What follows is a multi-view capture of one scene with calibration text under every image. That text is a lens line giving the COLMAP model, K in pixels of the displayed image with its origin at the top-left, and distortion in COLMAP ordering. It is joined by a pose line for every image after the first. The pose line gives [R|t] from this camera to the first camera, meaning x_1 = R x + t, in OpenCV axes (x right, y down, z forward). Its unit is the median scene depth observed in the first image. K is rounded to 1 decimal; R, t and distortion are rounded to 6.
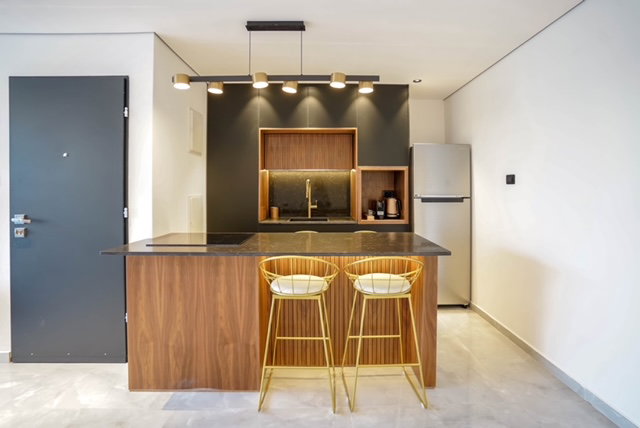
lens RADIAL K [[323.4, 0, 320.7], [0, 323.4, 192.1], [0, 0, 1]] dist [-0.063195, 0.023157]
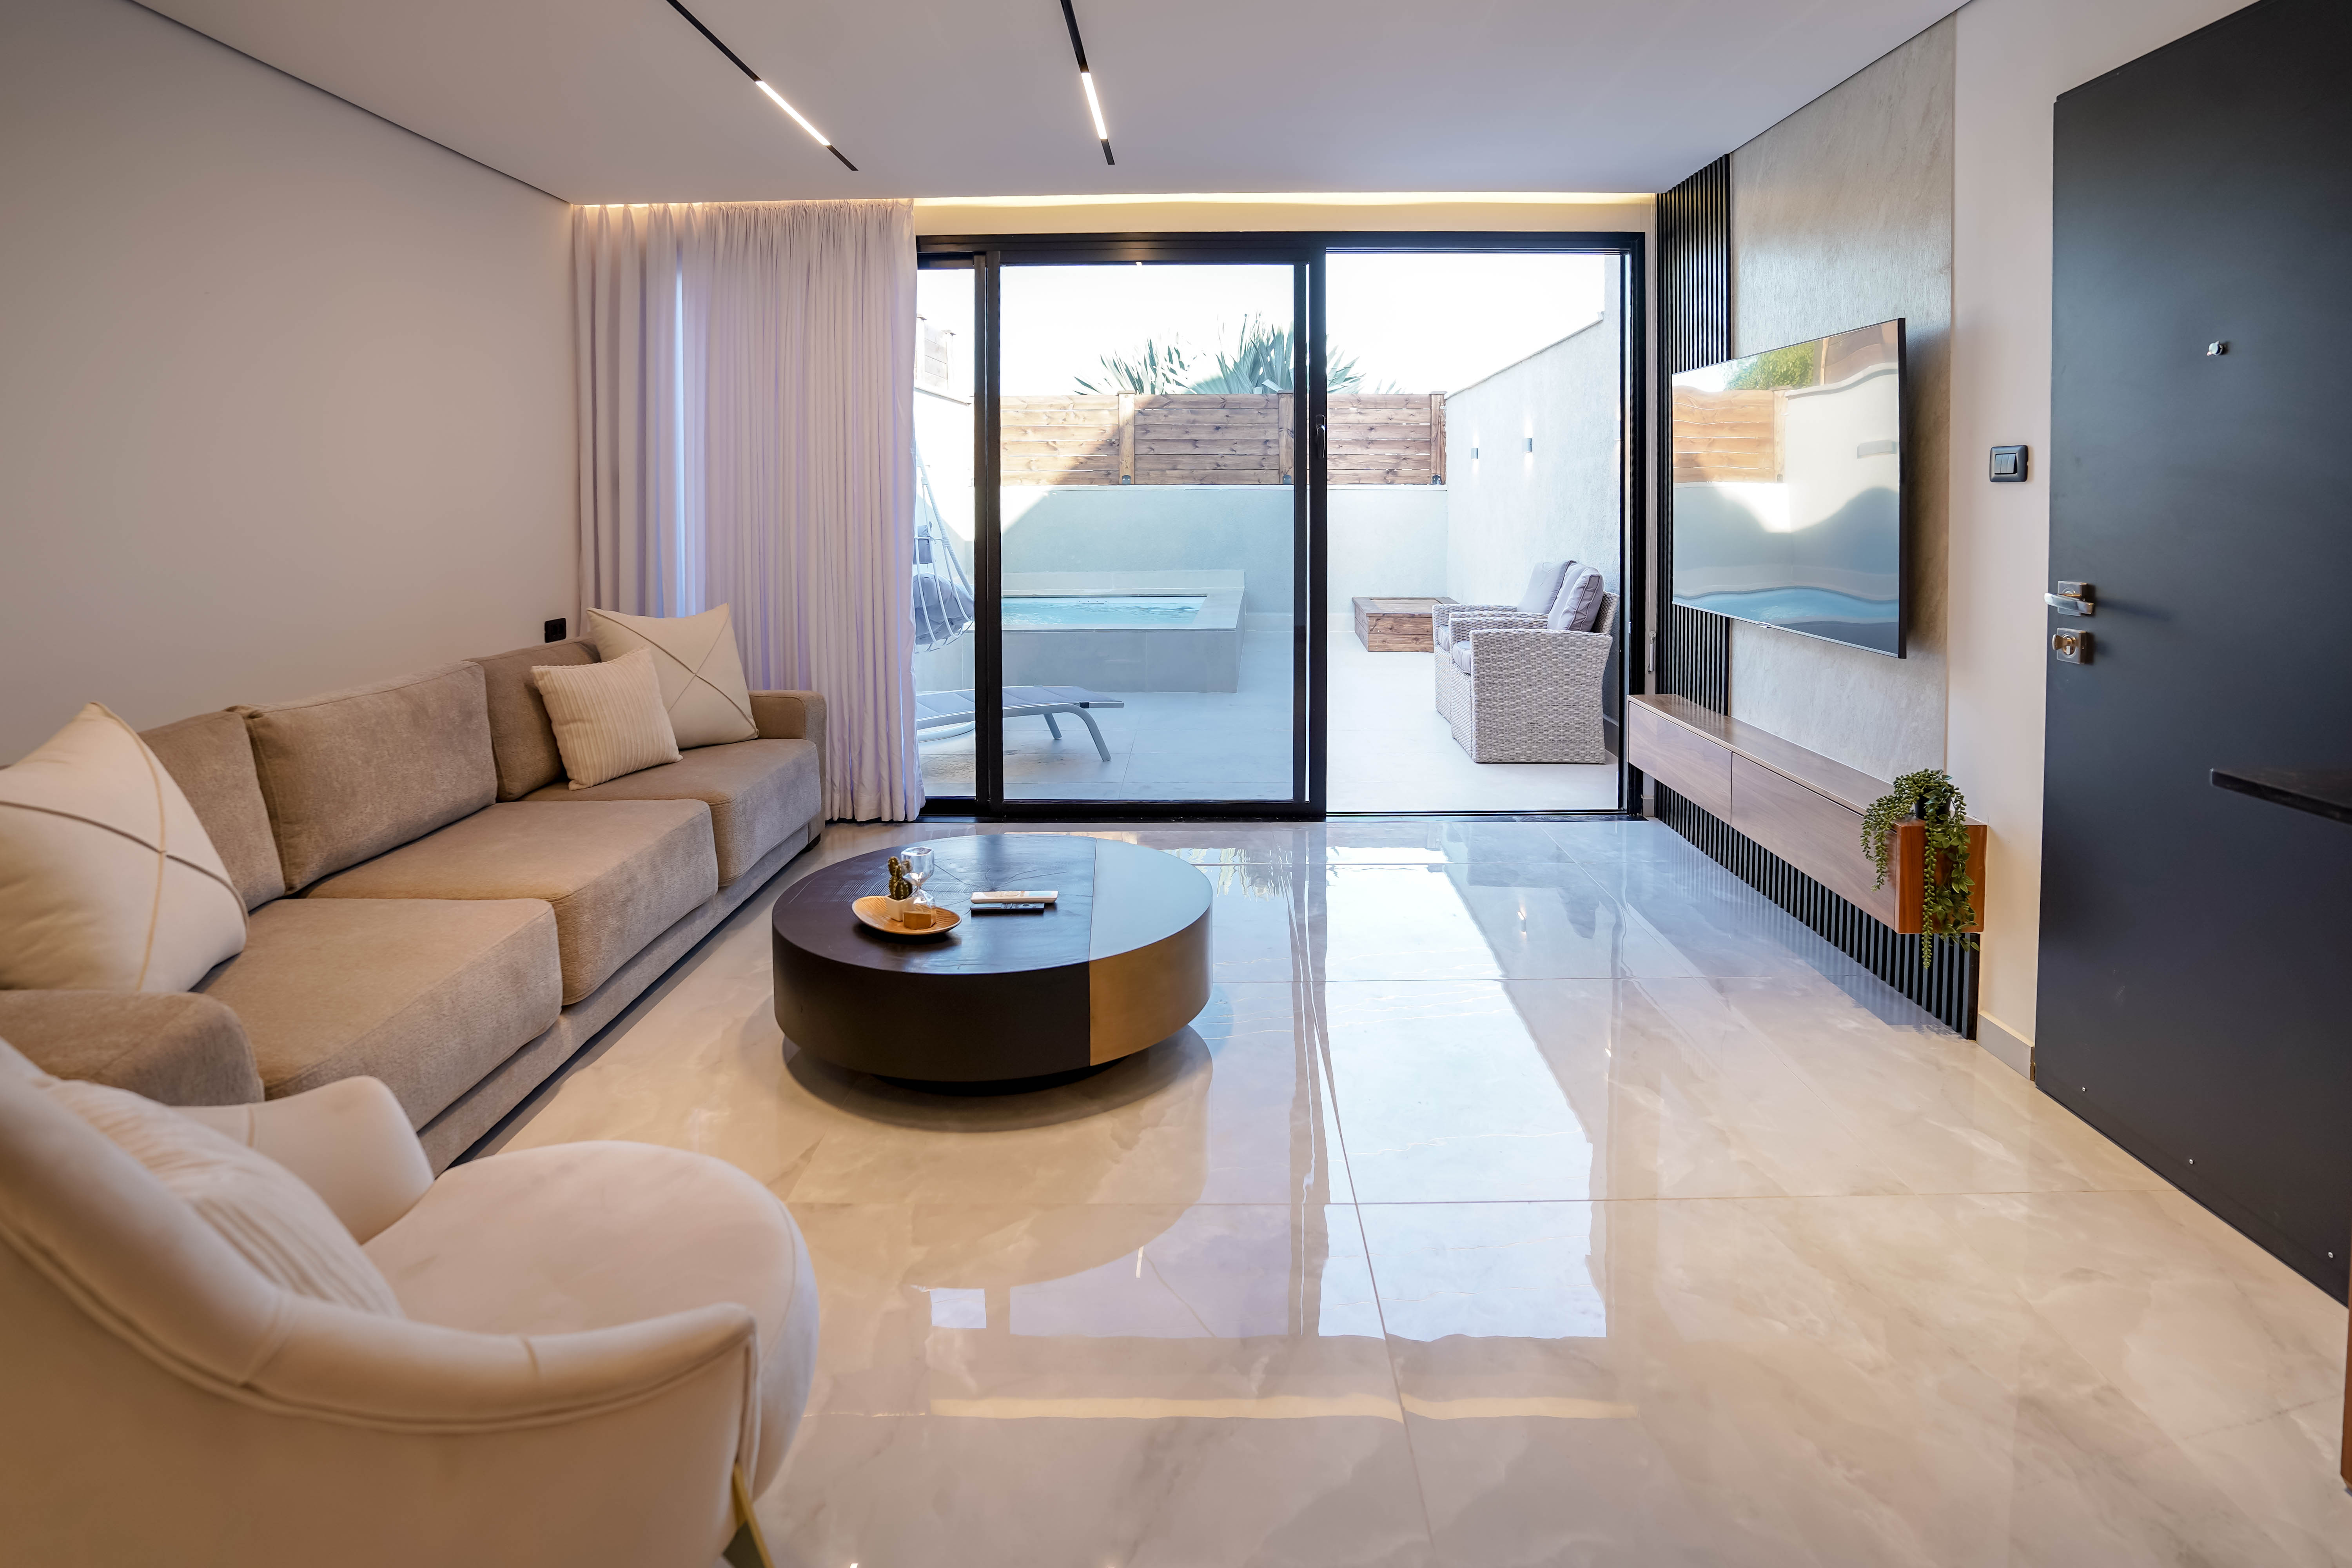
lens RADIAL K [[1223.5, 0, 1180.4], [0, 1223.5, 546.0], [0, 0, 1]] dist [-0.072724, 0.024733]
pose [[-0.033873, 0.043621, -0.998474, 0.126284], [-0.004804, 0.999028, 0.043809, -0.002329], [0.999415, 0.006280, -0.033631, 0.250765]]
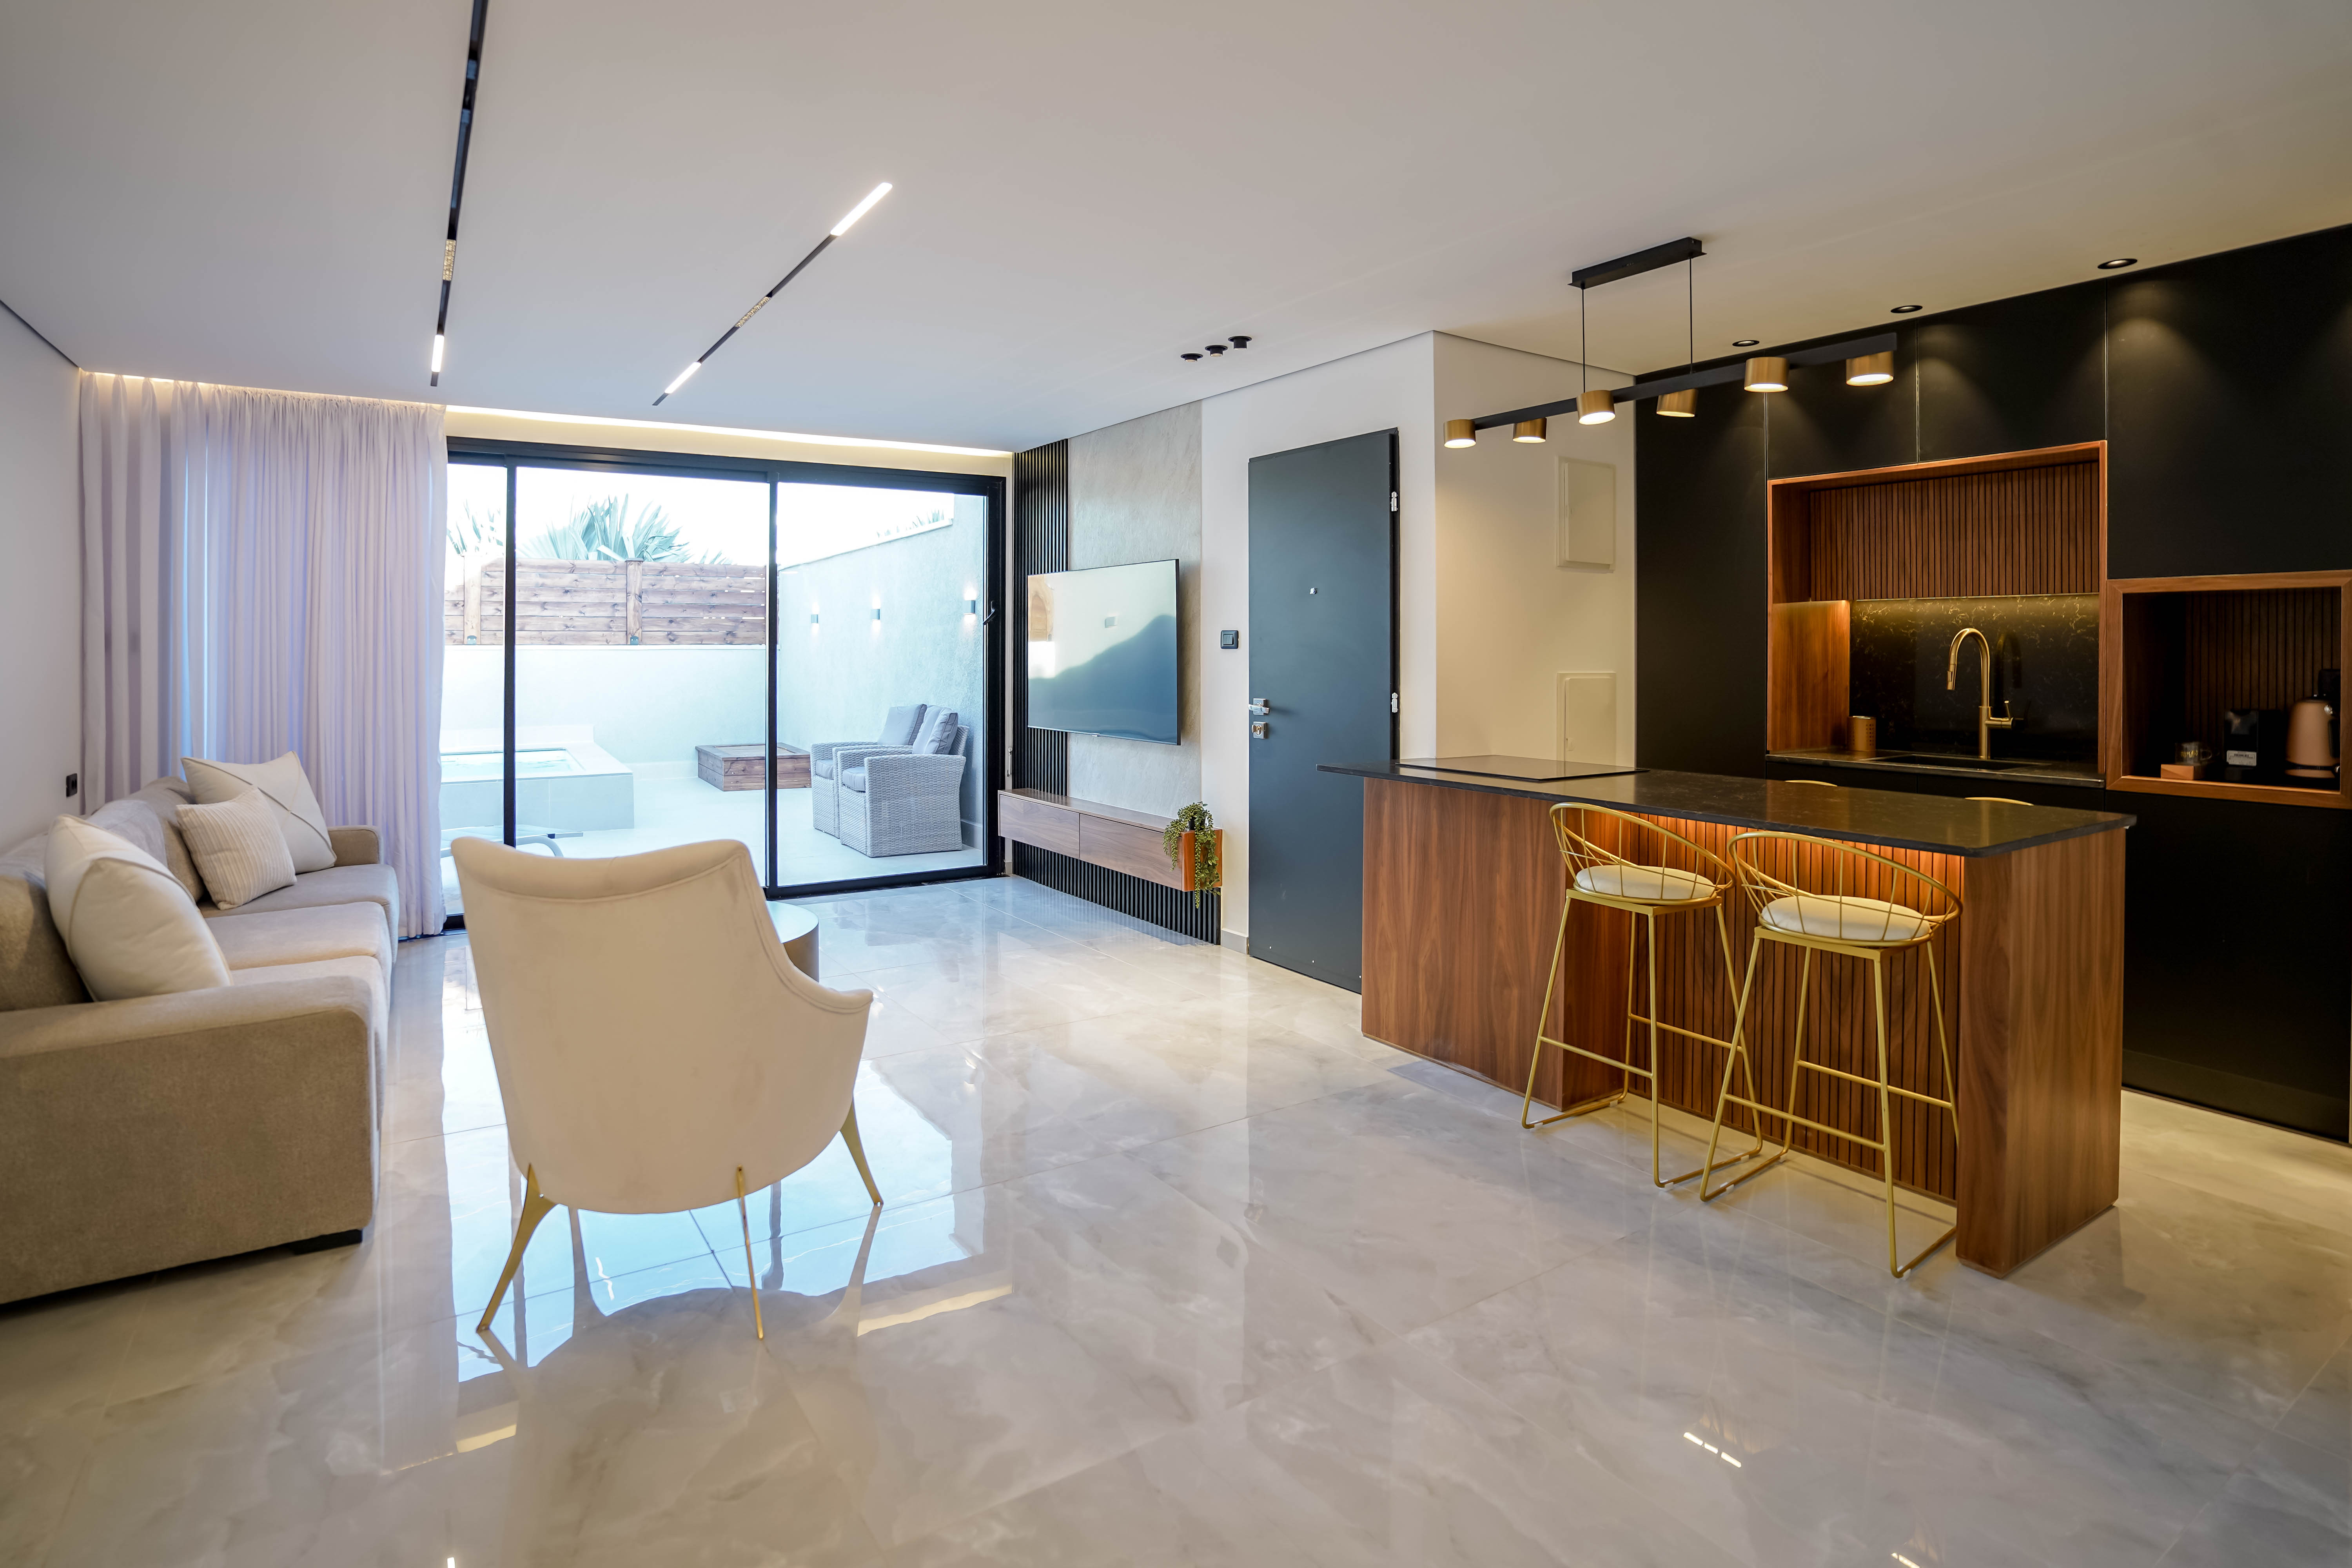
lens RADIAL K [[1168.7, 0, 1175.3], [0, 1168.7, 731.3], [0, 0, 1]] dist [-0.140245, 0.077334]
pose [[0.542575, 0.060023, -0.837860, 0.792401], [-0.010939, 0.997864, 0.064401, -0.003978], [0.839936, -0.025777, 0.542073, -0.308859]]
